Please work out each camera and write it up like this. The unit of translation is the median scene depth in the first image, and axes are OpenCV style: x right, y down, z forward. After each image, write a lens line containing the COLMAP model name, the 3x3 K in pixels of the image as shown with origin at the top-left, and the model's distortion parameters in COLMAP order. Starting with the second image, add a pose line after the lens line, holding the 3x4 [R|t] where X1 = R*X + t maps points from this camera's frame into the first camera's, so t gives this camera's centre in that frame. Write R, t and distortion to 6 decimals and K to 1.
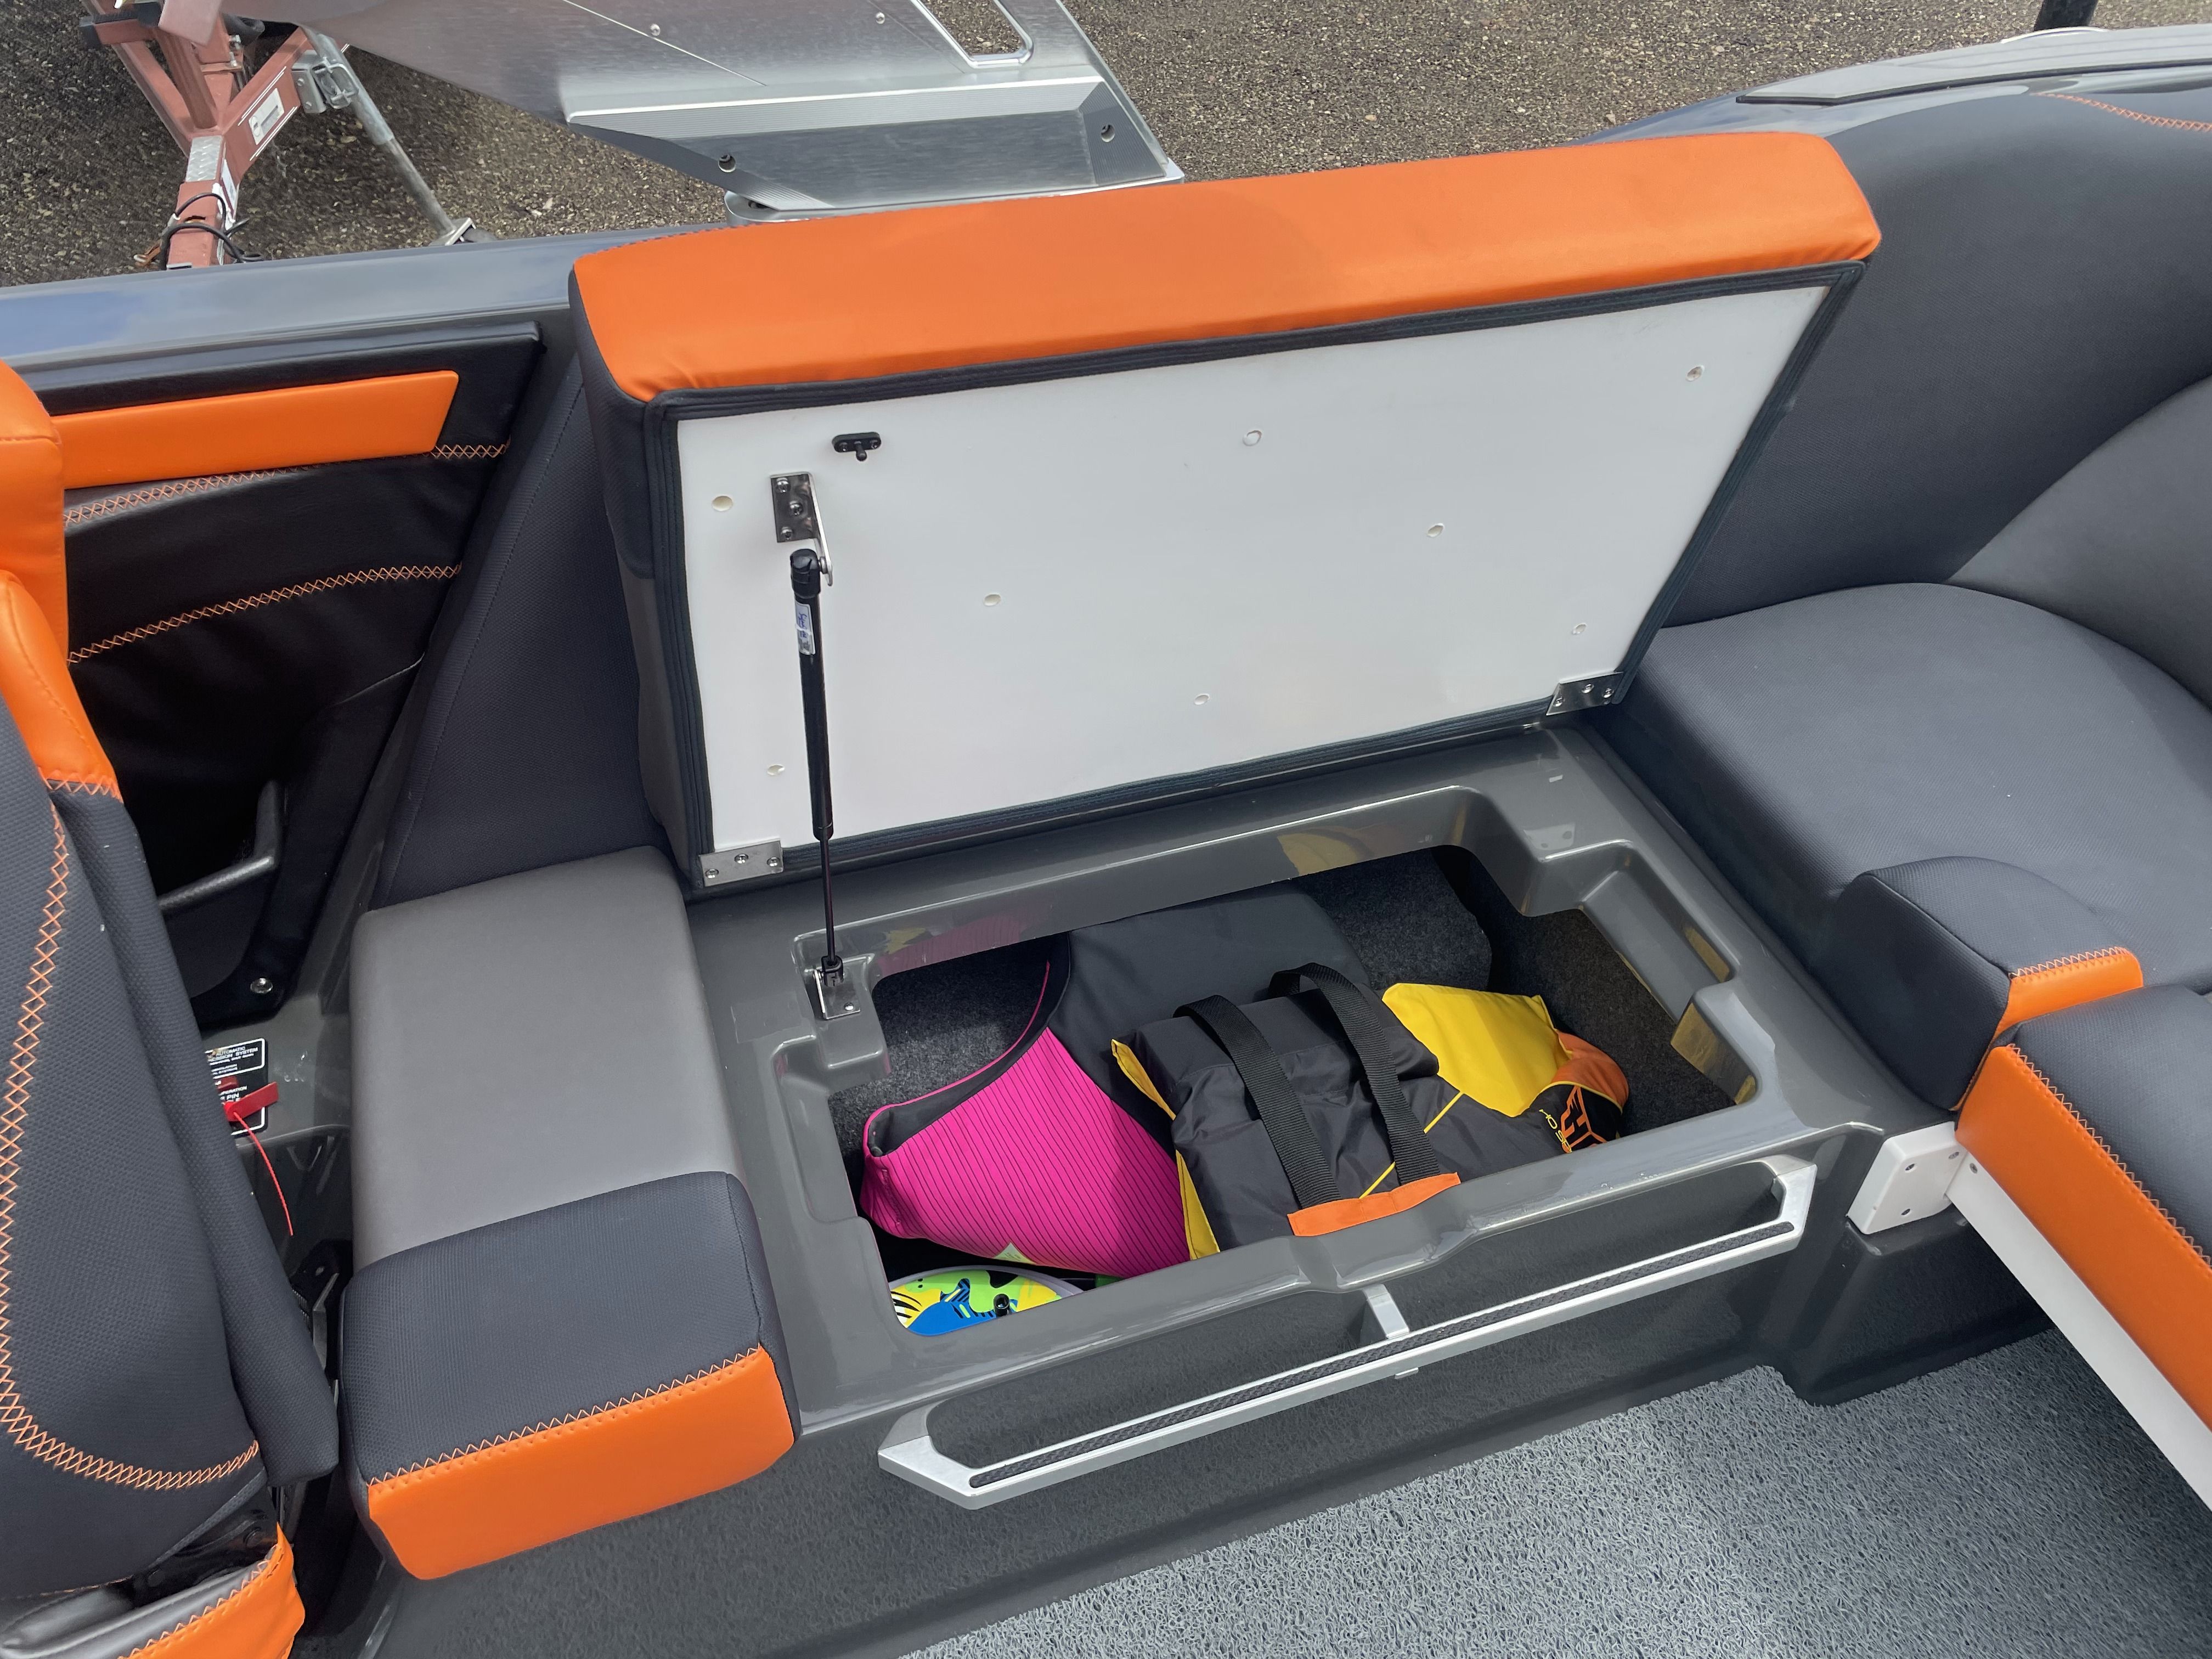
lens RADIAL K [[1662.6, 0, 1099.1], [0, 1662.6, 838.3], [0, 0, 1]] dist [0.080744, -0.105985]
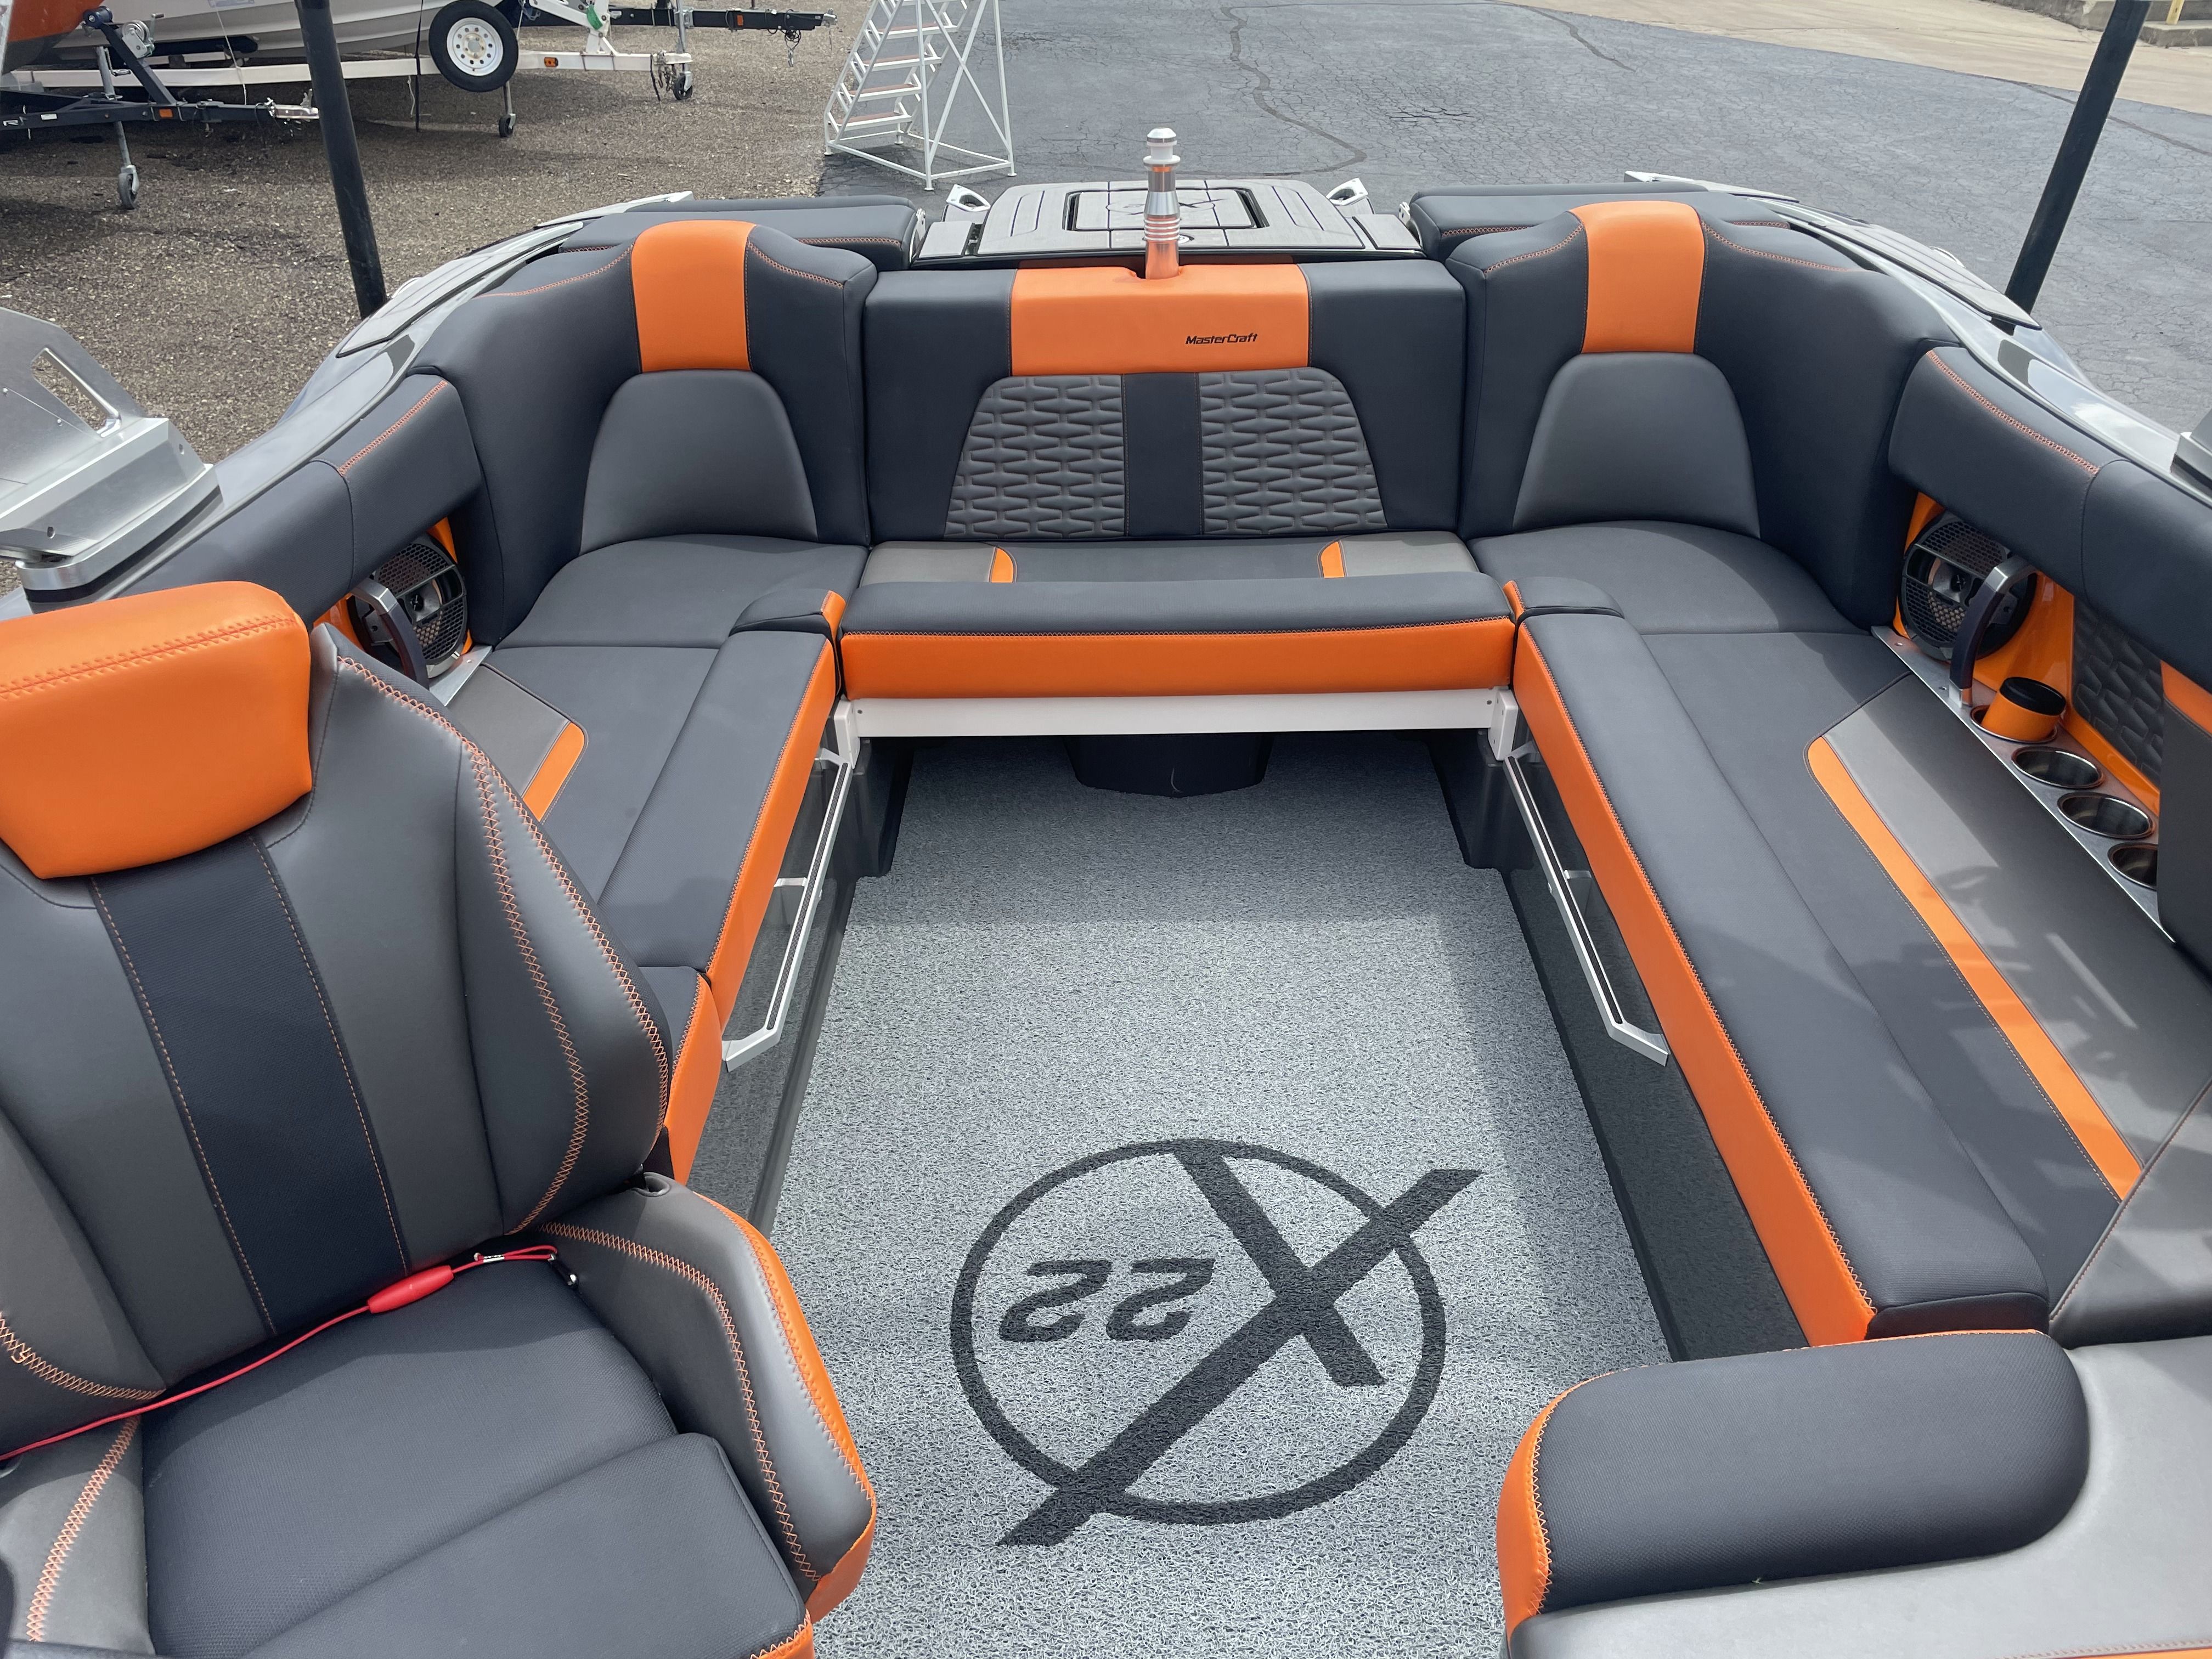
lens RADIAL K [[1662.6, 0, 1099.1], [0, 1662.6, 838.3], [0, 0, 1]] dist [0.080744, -0.105985]
pose [[0.327893, -0.509904, 0.795289, -1.065380], [0.651549, 0.731640, 0.200466, 0.084926], [-0.684084, 0.452438, 0.572127, -0.305664]]
